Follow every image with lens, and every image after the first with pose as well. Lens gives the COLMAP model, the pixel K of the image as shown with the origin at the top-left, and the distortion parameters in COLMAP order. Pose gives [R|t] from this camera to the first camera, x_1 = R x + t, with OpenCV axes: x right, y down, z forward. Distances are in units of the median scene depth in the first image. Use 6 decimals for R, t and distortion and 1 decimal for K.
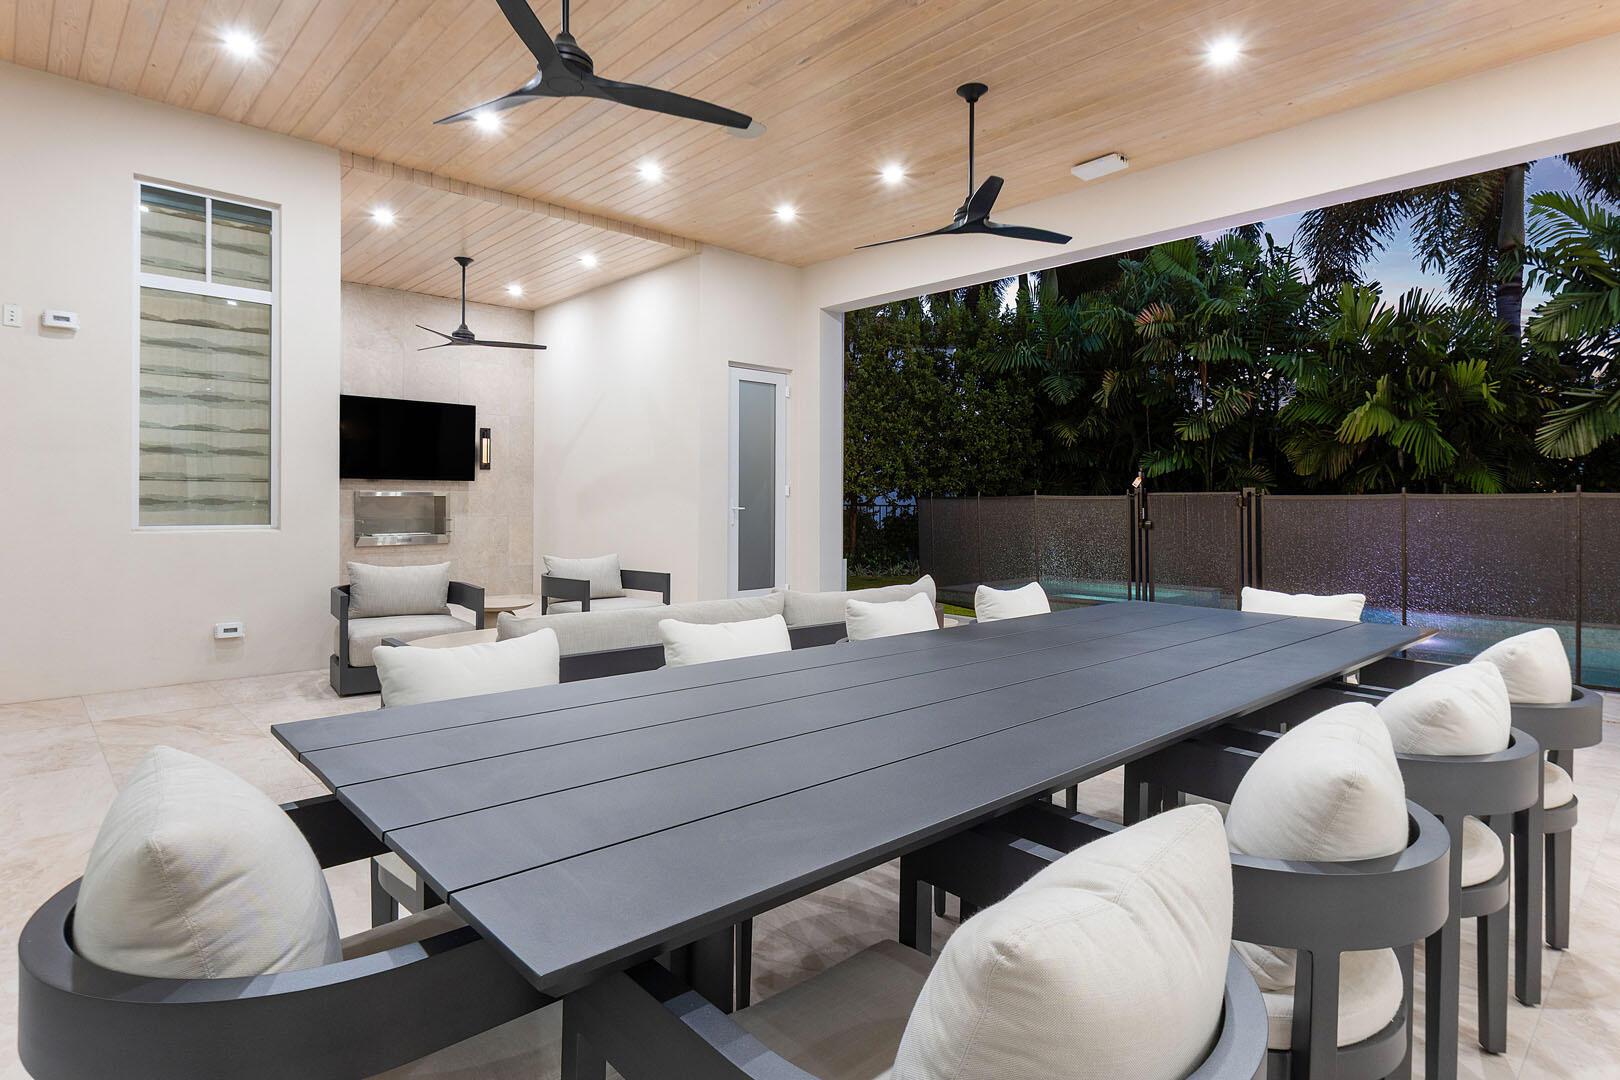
lens RADIAL K [[852.6, 0, 805.1], [0, 852.6, 511.3], [0, 0, 1]] dist [0.002541, 0.000701]
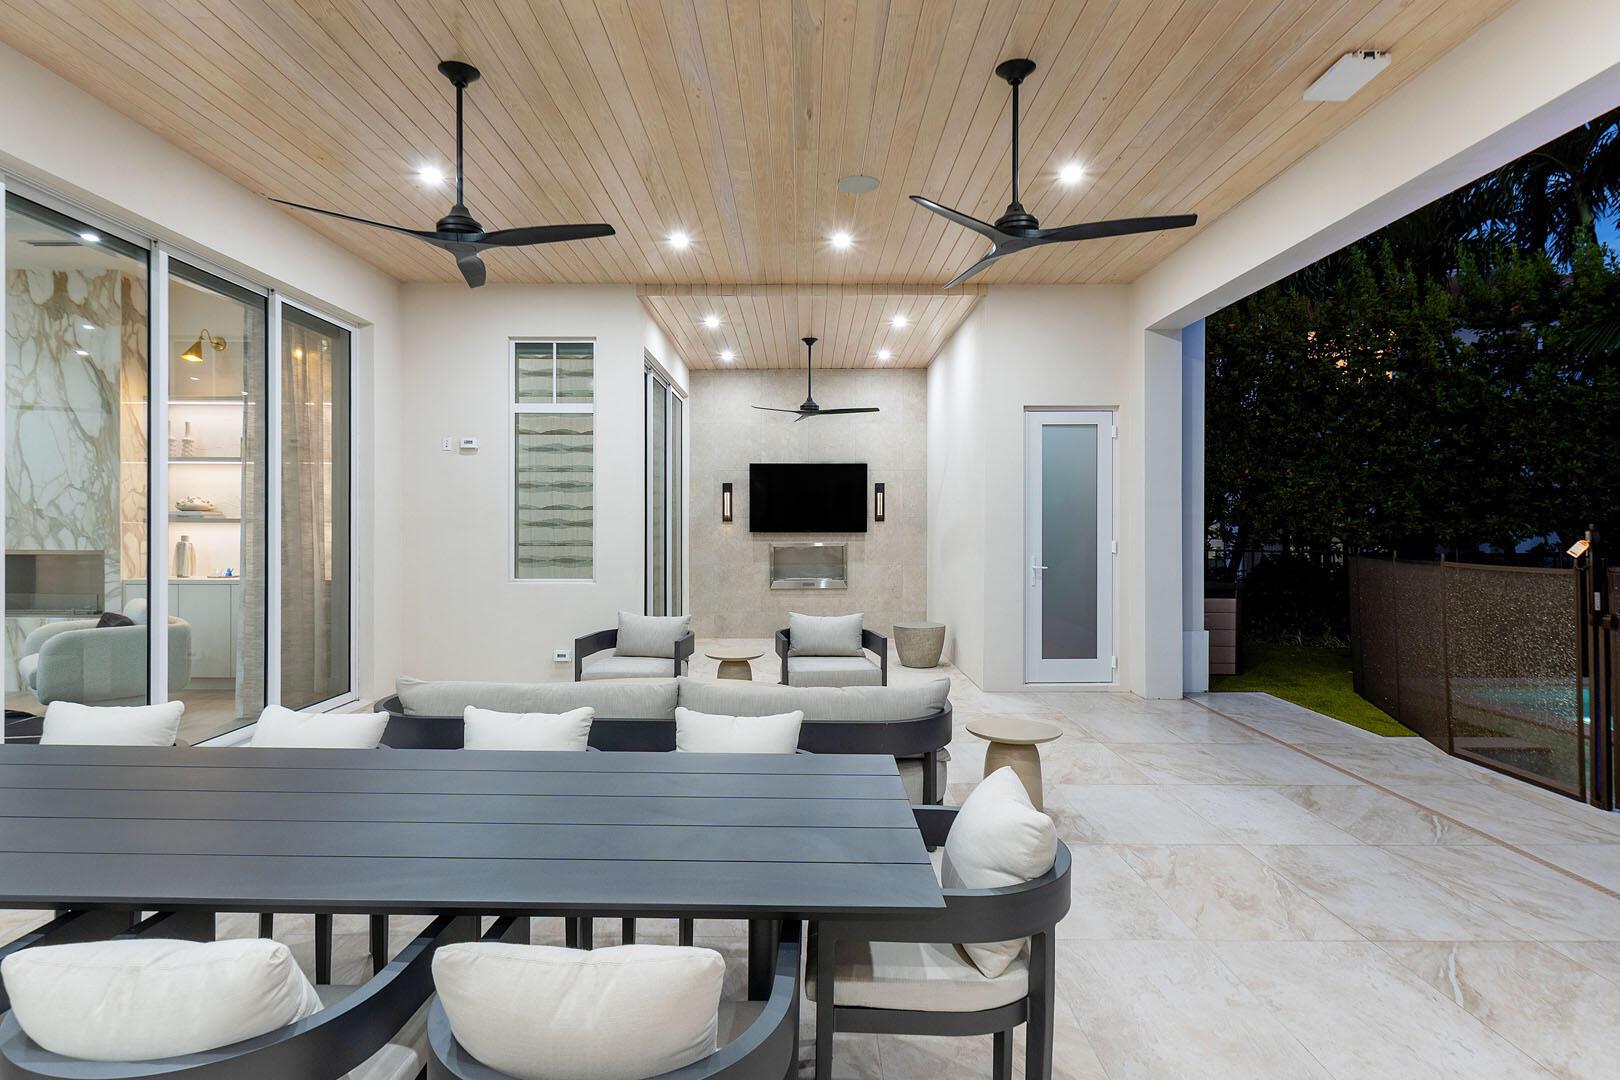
lens RADIAL K [[843.5, 0, 803.3], [0, 843.5, 530.6], [0, 0, 1]] dist [0.003669, 0.001183]
pose [[0.738939, -0.002380, -0.673769, 0.330664], [-0.003567, 0.999966, -0.007445, -0.034279], [0.673763, 0.007904, 0.738905, 0.169151]]
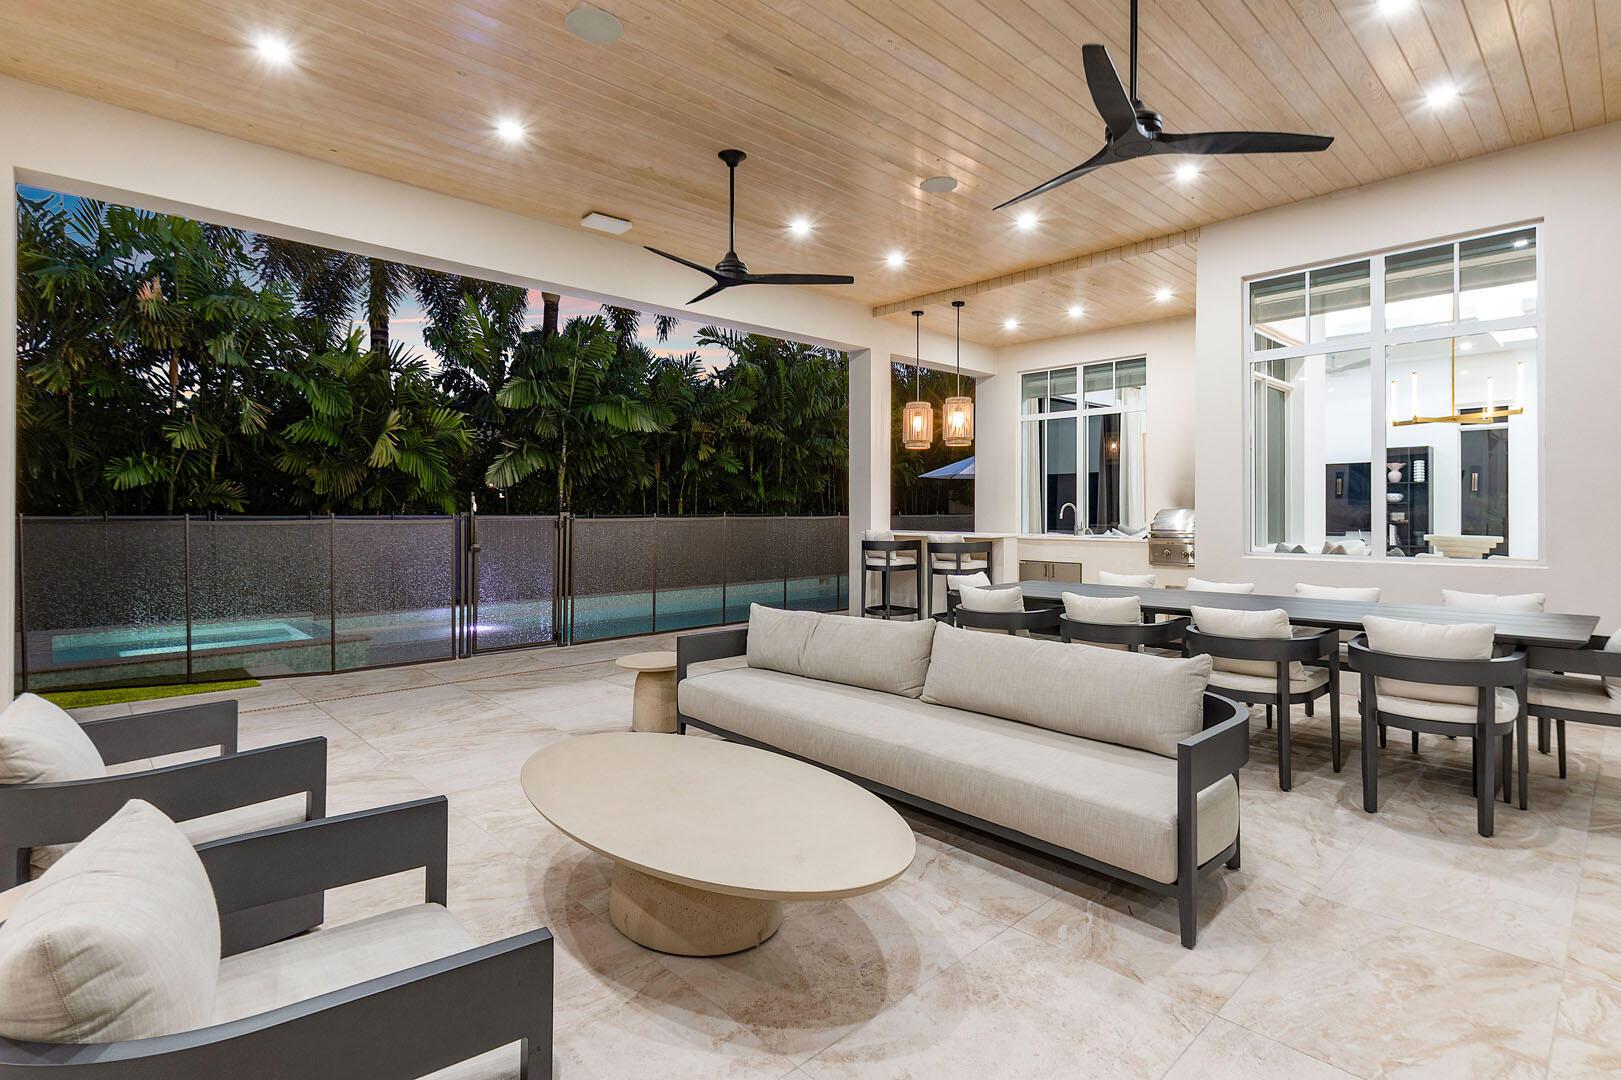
lens RADIAL K [[786.2, 0, 782.6], [0, 786.2, 516.7], [0, 0, 1]] dist [0.002172, 0.000579]
pose [[0.012896, -0.009914, 0.999868, -0.461823], [0.008333, 0.999917, 0.009807, -0.023960], [-0.999882, 0.008205, 0.012978, 0.529728]]
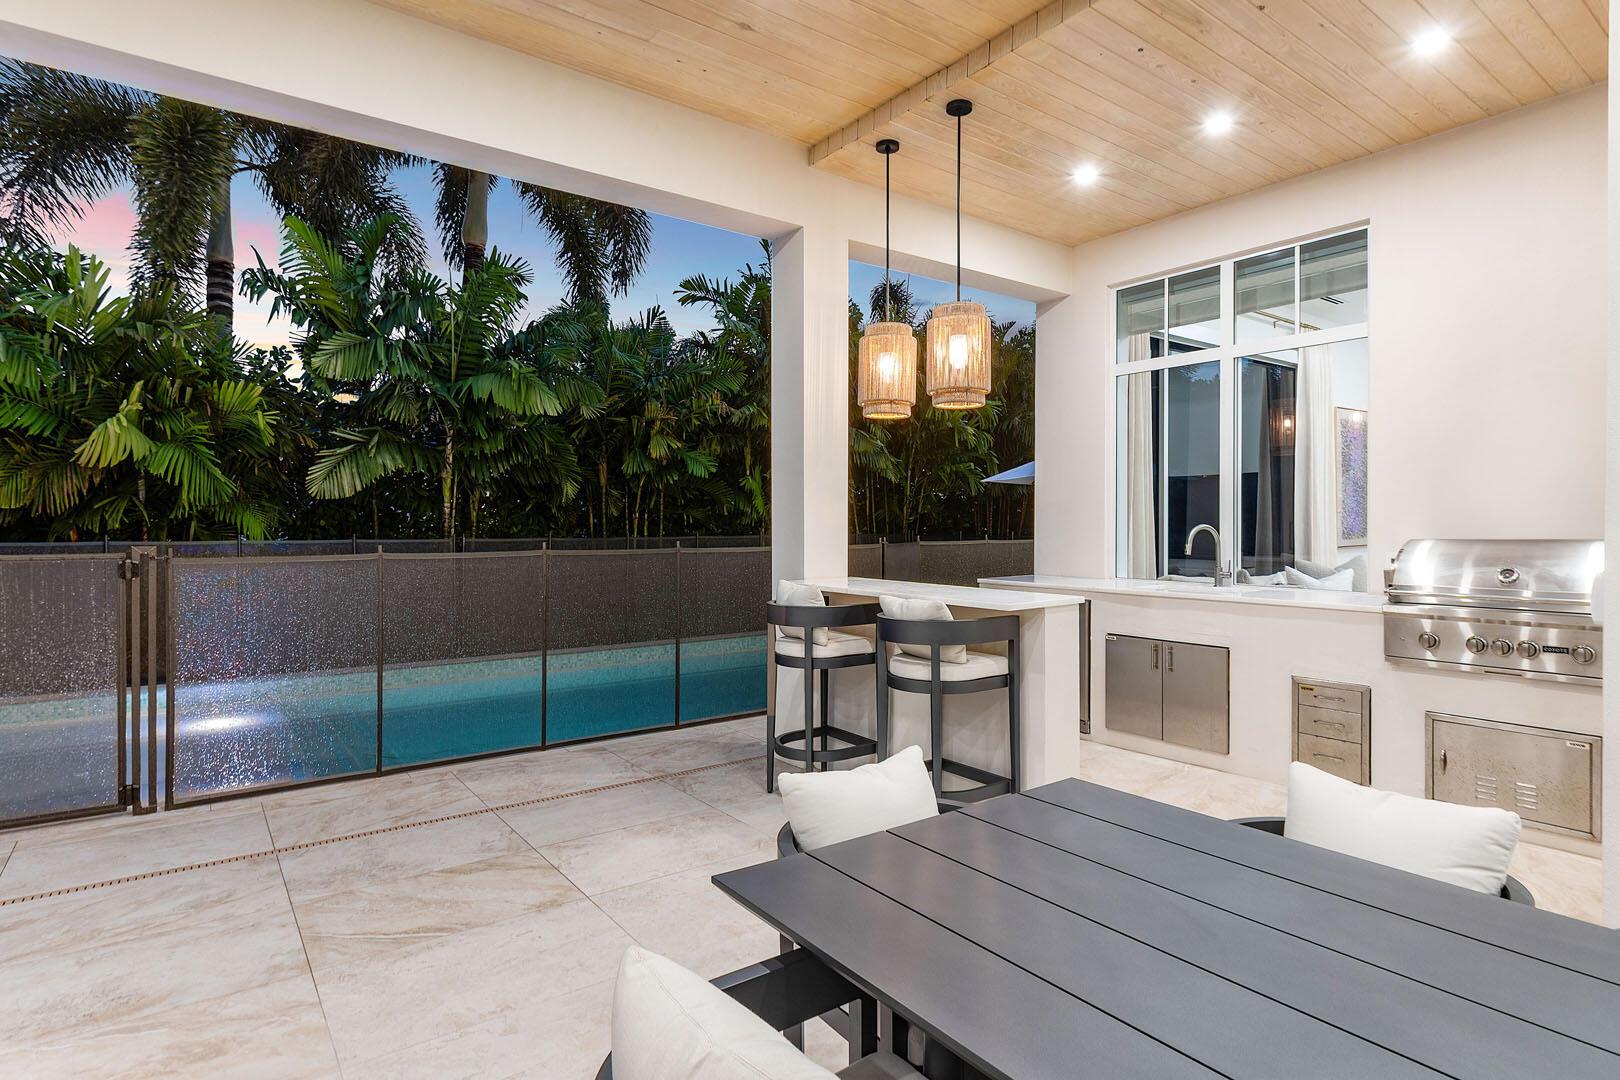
lens RADIAL K [[843.5, 0, 803.3], [0, 843.5, 530.6], [0, 0, 1]] dist [0.003669, 0.001183]
pose [[0.116692, -0.009785, 0.993120, -0.013805], [0.007275, 0.999933, 0.008997, -0.032256], [-0.993142, 0.006175, 0.116755, 0.366480]]
